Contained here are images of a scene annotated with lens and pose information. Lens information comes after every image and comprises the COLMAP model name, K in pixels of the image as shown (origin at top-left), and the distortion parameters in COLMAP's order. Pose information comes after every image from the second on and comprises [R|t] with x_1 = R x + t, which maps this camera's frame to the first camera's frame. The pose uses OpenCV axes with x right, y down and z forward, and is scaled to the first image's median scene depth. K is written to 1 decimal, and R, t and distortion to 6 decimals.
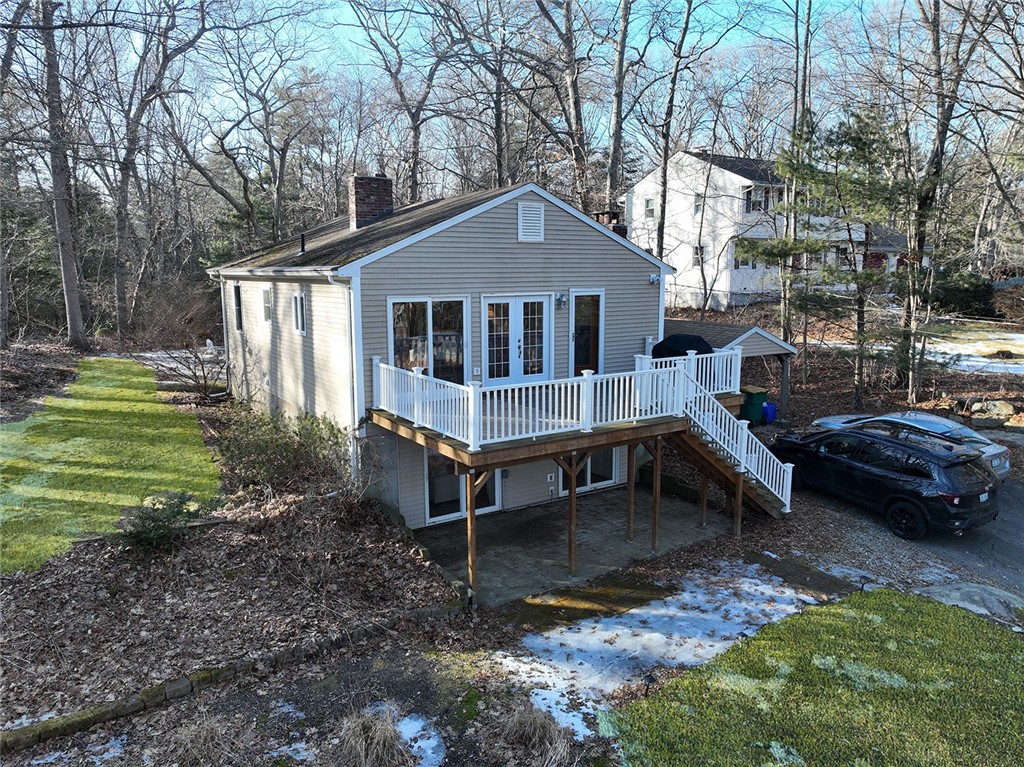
lens RADIAL K [[725.2, 0, 511.6], [0, 725.2, 377.0], [0, 0, 1]] dist [0.004619, 0.003561]
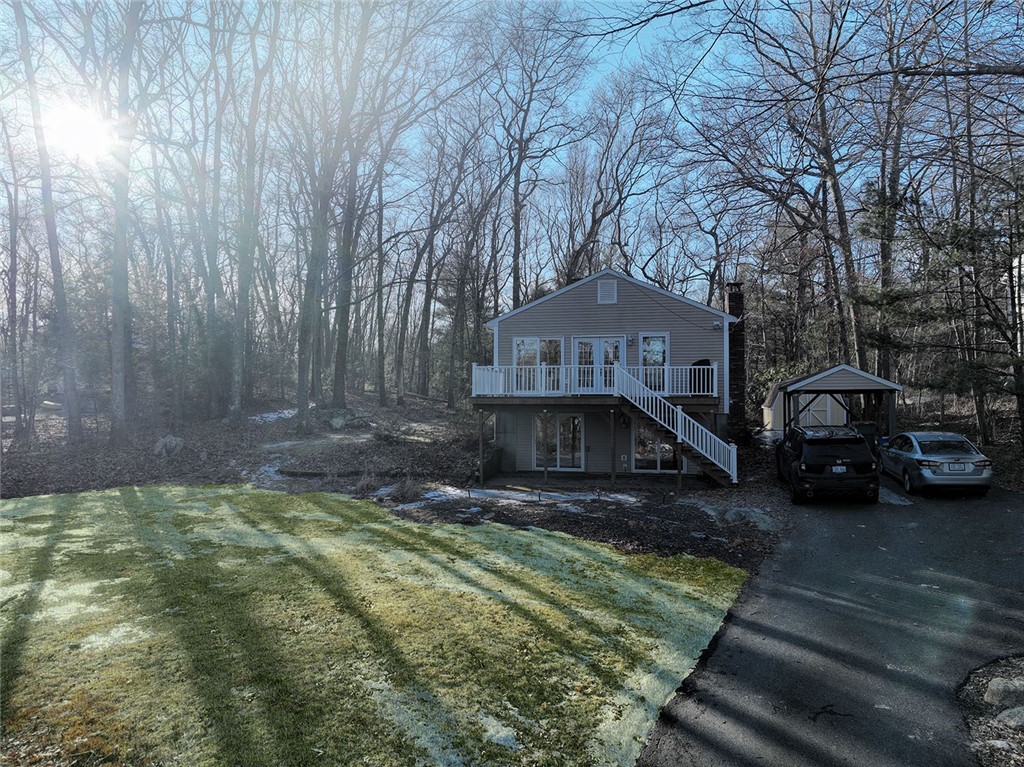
lens RADIAL K [[725.2, 0, 513.3], [0, 725.2, 386.6], [0, 0, 1]] dist [0.004619, 0.003561]
pose [[0.704871, -0.005764, -0.709313, 1.014178], [-0.113692, 0.986121, -0.120993, 0.212868], [0.700165, 0.165928, 0.694432, -0.236182]]
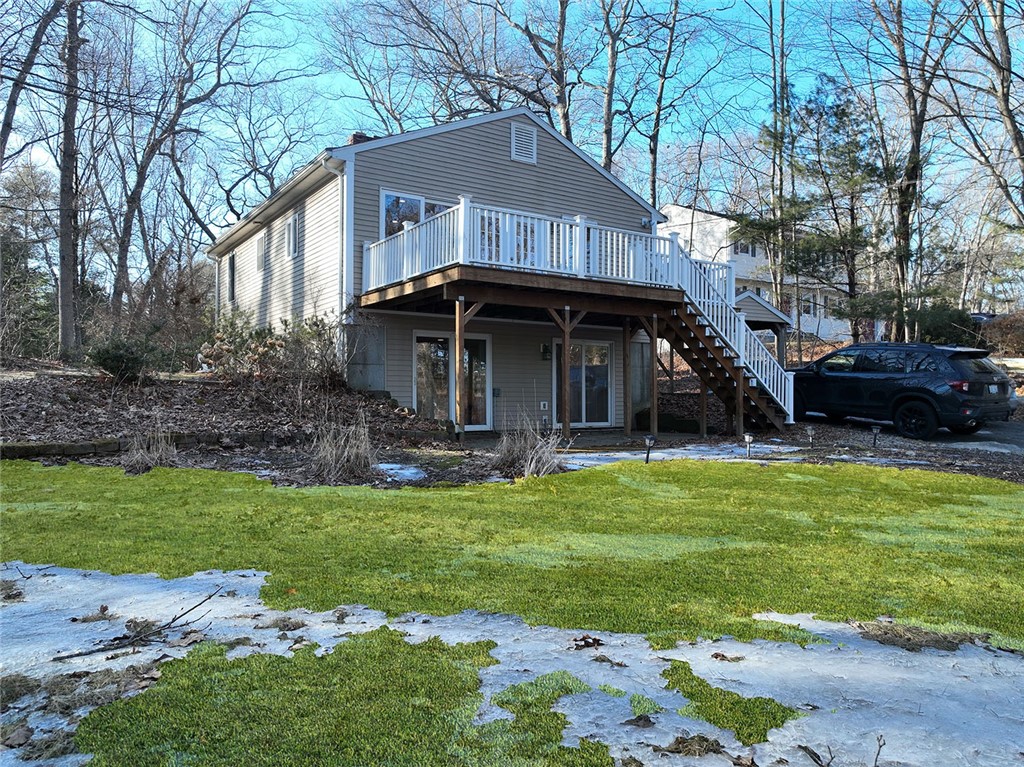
lens RADIAL K [[725.2, 0, 511.4], [0, 725.2, 381.2], [0, 0, 1]] dist [0.004619, 0.003561]
pose [[0.999958, 0.006502, 0.006452, 0.004759], [-0.005256, 0.984160, -0.177203, 0.294161], [-0.007502, 0.177161, 0.984153, 0.050149]]
